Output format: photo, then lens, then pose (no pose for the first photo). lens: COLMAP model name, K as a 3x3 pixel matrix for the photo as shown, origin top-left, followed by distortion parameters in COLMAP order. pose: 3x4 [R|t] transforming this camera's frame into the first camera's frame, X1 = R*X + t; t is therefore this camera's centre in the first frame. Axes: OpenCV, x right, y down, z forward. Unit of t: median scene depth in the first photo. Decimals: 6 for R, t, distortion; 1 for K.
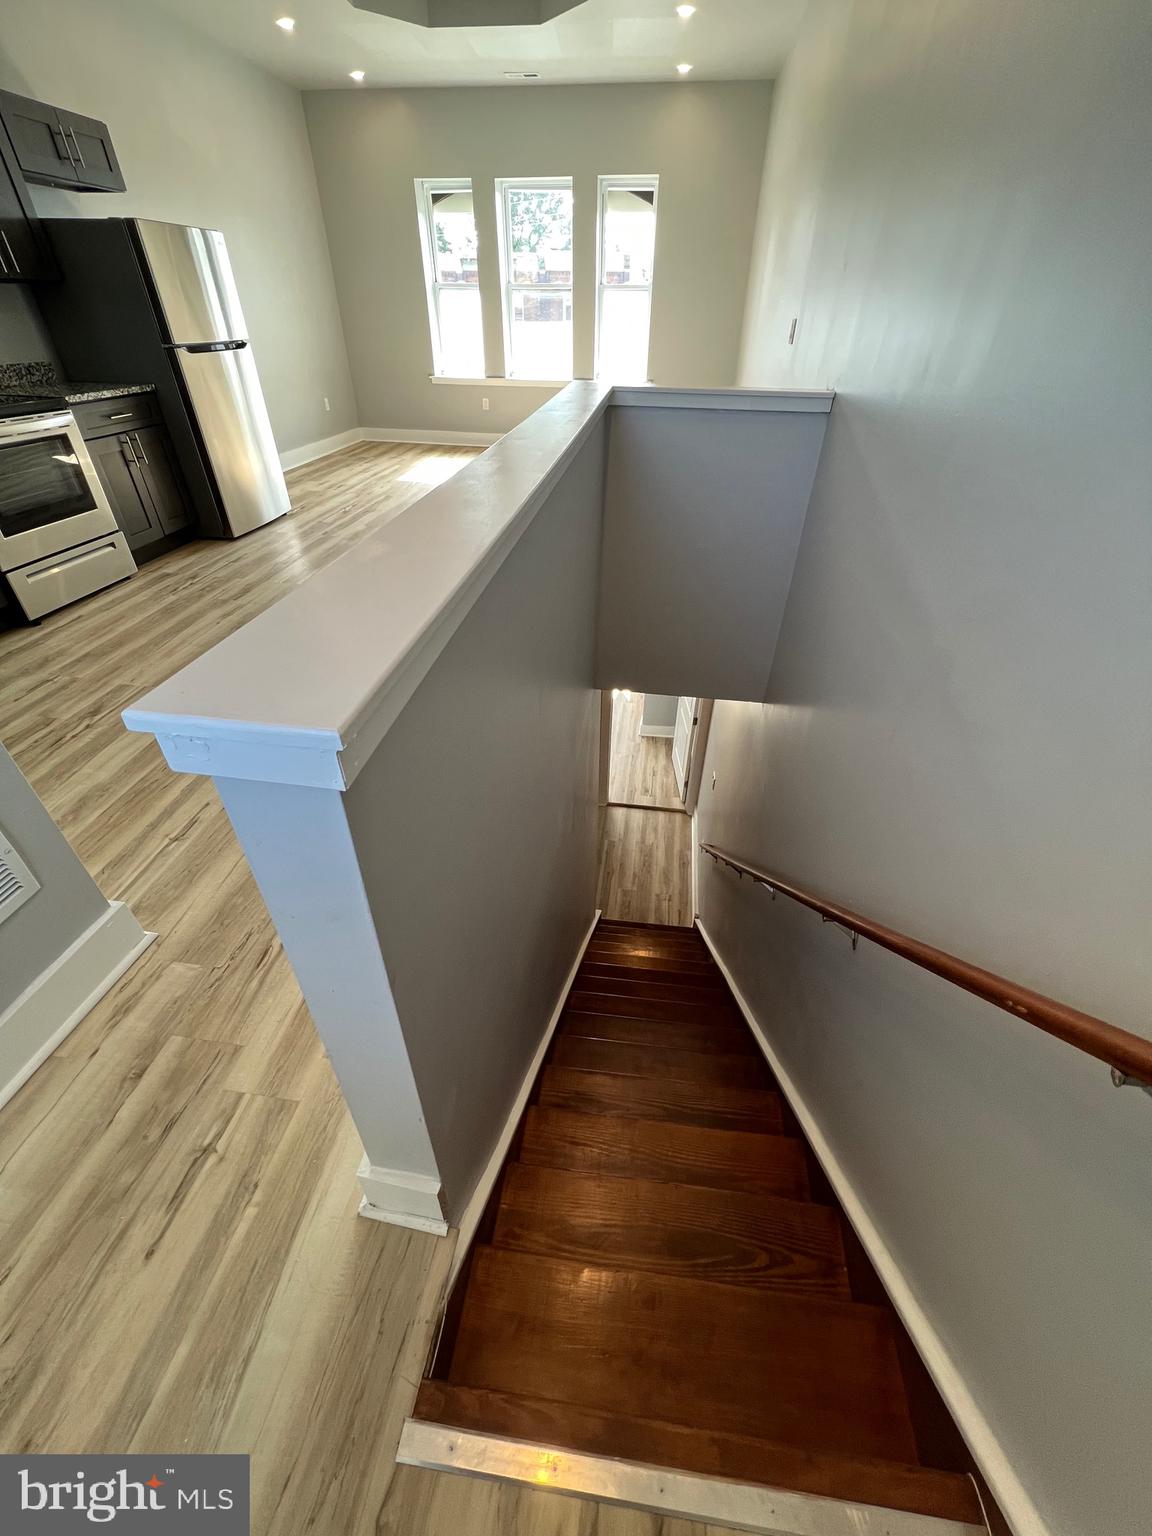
lens RADIAL K [[613.0, 0, 582.4], [0, 613.0, 765.7], [0, 0, 1]] dist [-0.003935, 0.000530]
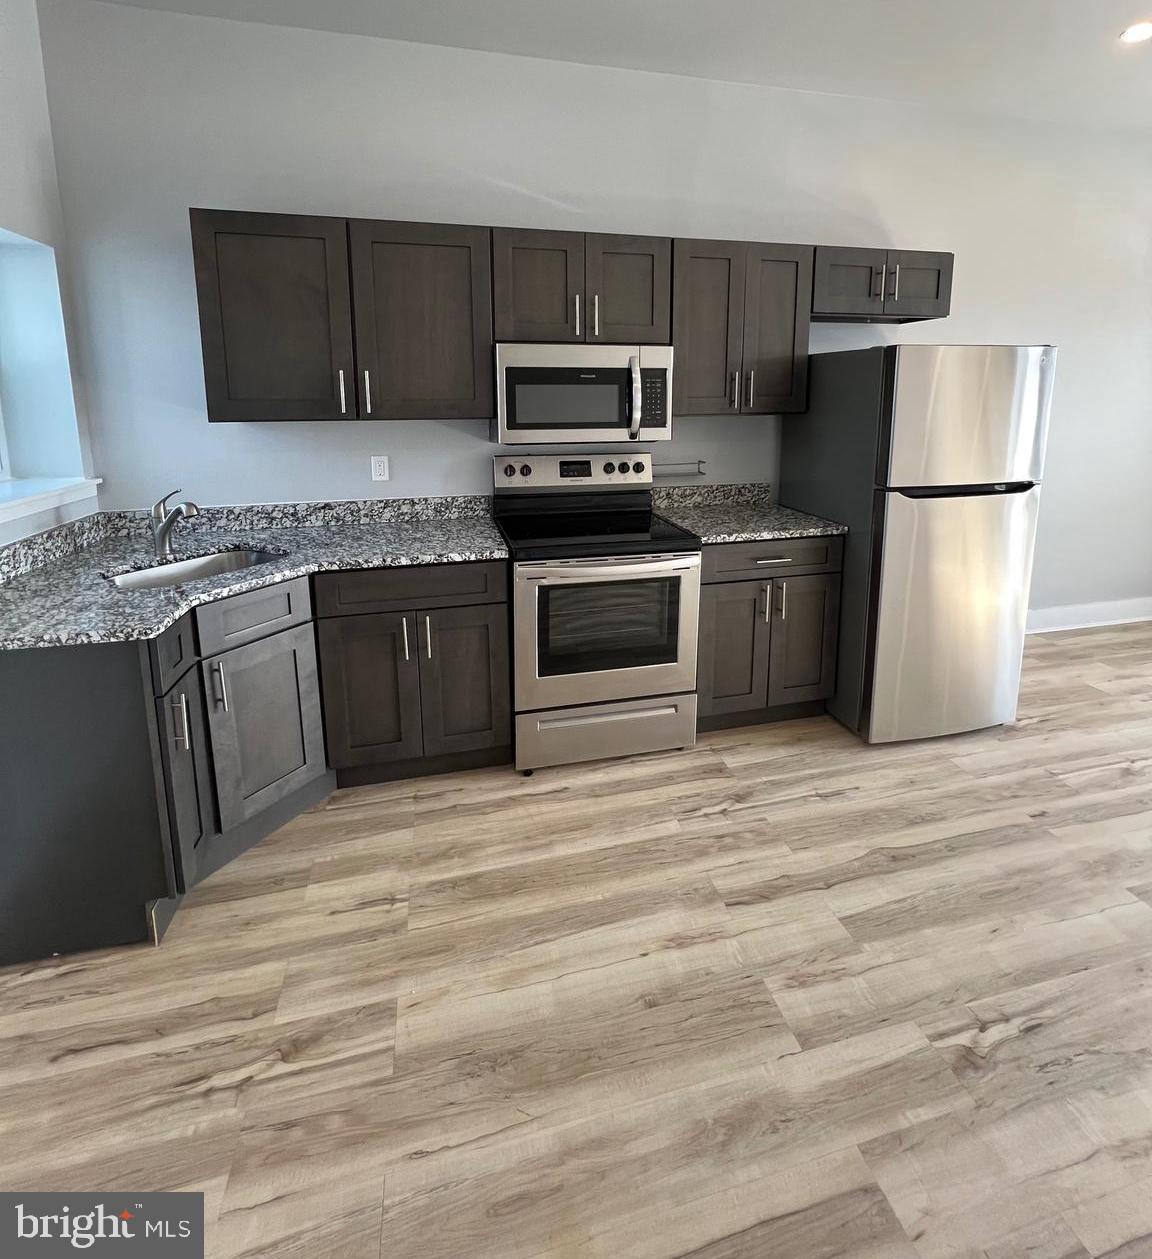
lens RADIAL K [[614.0, 0, 576.4], [0, 614.0, 486.6], [0, 0, 1]] dist [-0.002759, 0.000643]
pose [[0.358193, 0.120133, -0.925886, -0.156528], [-0.546706, 0.830879, -0.103696, -0.424706], [0.756842, 0.543331, 0.363293, 0.482817]]
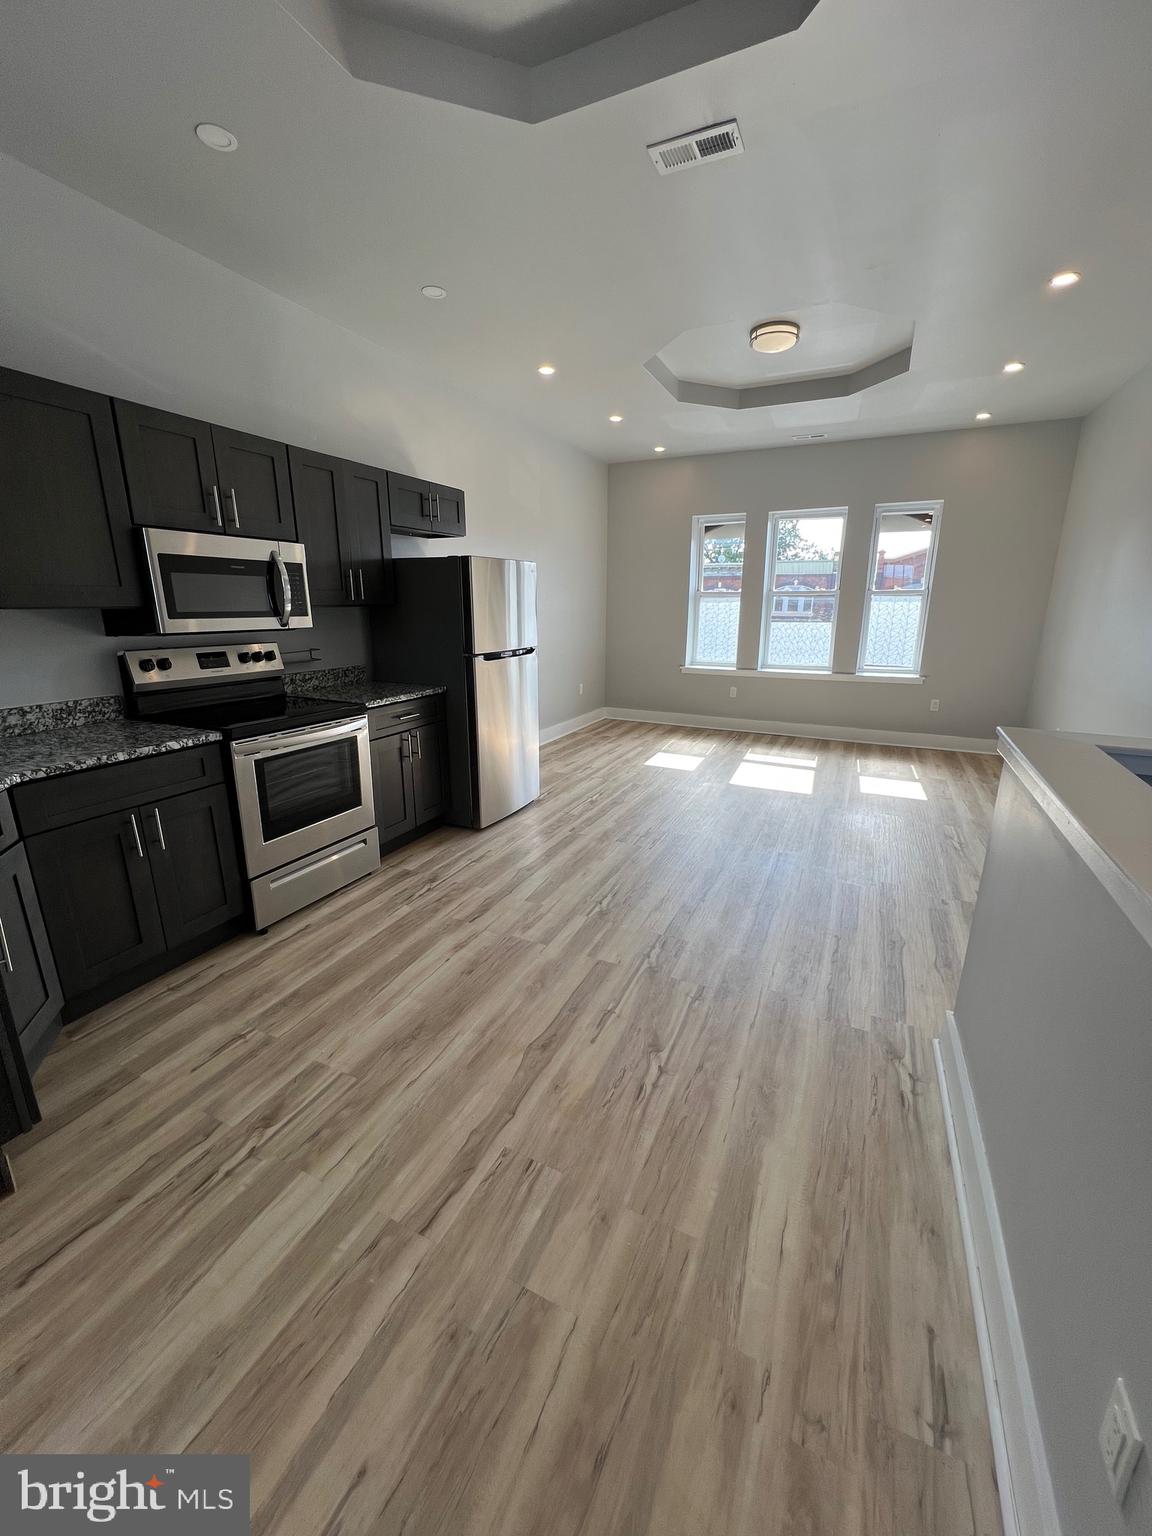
lens RADIAL K [[613.0, 0, 583.3], [0, 613.0, 765.3], [0, 0, 1]] dist [-0.003935, 0.000530]
pose [[0.954430, 0.064656, -0.291346, -0.183654], [-0.168176, 0.923002, -0.346099, -0.195268], [0.246536, 0.379325, 0.891814, 0.204557]]
